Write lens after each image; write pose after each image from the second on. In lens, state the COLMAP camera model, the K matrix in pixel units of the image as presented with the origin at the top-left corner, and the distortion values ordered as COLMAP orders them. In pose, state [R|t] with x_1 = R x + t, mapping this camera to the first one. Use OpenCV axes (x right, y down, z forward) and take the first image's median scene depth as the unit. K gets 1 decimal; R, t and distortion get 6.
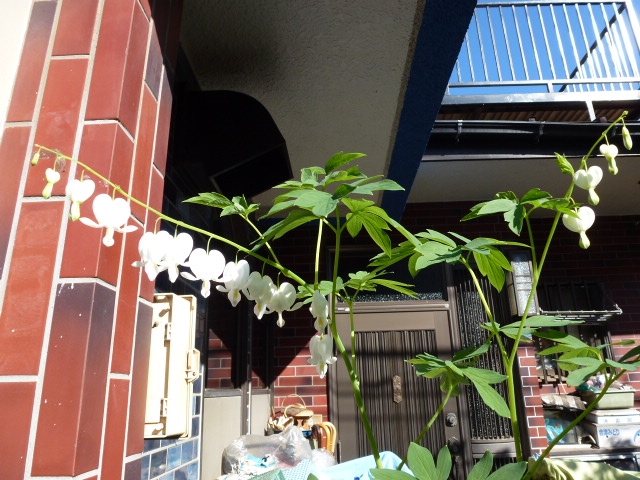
lens RADIAL K [[458.9, 0, 326.1], [0, 458.9, 238.7], [0, 0, 1]] dist [-0.050153, 0.001119]
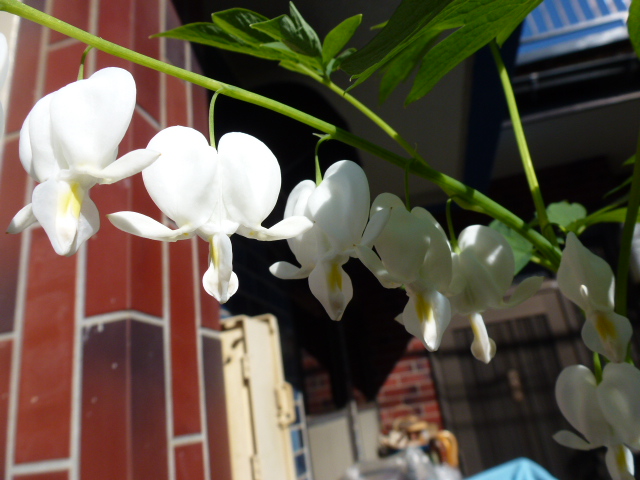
lens RADIAL K [[458.9, 0, 329.8], [0, 458.9, 239.8], [0, 0, 1]] dist [-0.050153, 0.001119]
pose [[0.973216, -0.174181, -0.150039, -0.023664], [0.171995, 0.984713, -0.027530, 0.016307], [0.152540, 0.000987, 0.988297, 0.110022]]
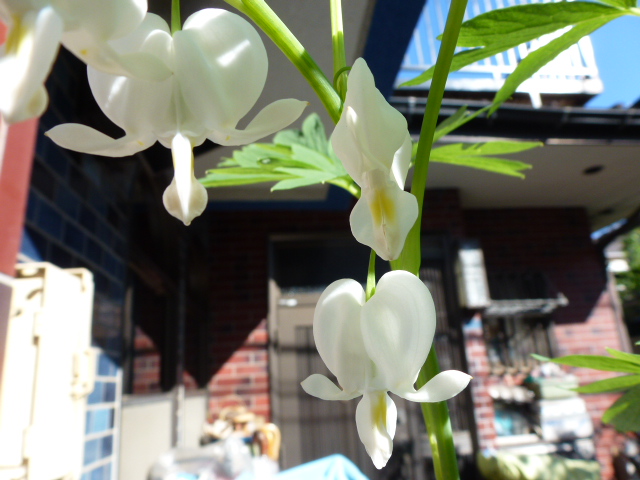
lens RADIAL K [[458.9, 0, 320.6], [0, 458.9, 240.7], [0, 0, 1]] dist [-0.050153, 0.001119]
pose [[0.992503, 0.002436, 0.122192, -0.010985], [-0.003843, 0.999929, 0.011280, 0.032853], [-0.122156, -0.011665, 0.992442, 0.132366]]
